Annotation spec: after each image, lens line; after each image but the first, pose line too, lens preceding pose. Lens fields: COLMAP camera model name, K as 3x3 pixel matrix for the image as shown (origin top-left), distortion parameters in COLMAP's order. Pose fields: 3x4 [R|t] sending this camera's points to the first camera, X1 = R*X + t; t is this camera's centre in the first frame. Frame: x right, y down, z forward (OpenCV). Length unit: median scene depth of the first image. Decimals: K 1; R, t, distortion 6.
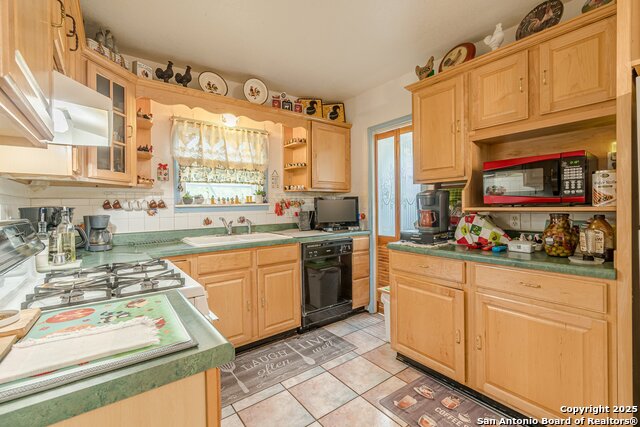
lens RADIAL K [[284.3, 0, 321.5], [0, 284.3, 209.0], [0, 0, 1]] dist [0.003709, -0.000078]
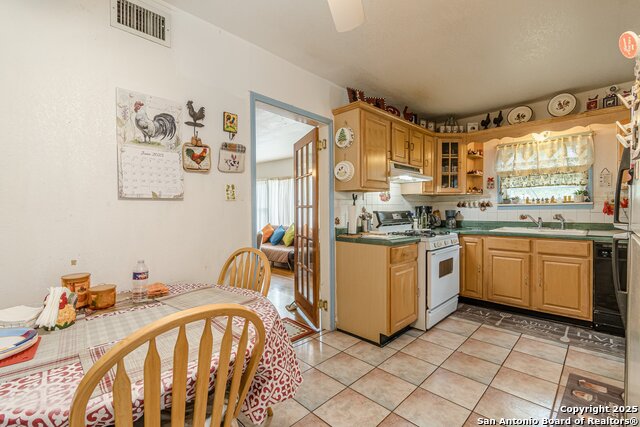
lens RADIAL K [[284.3, 0, 319.6], [0, 284.3, 212.0], [0, 0, 1]] dist [0.003709, -0.000078]
pose [[0.136292, 0.024182, -0.990373, 0.823737], [-0.003090, 0.999708, 0.023985, -0.007320], [0.990664, -0.000209, 0.136327, -0.124527]]
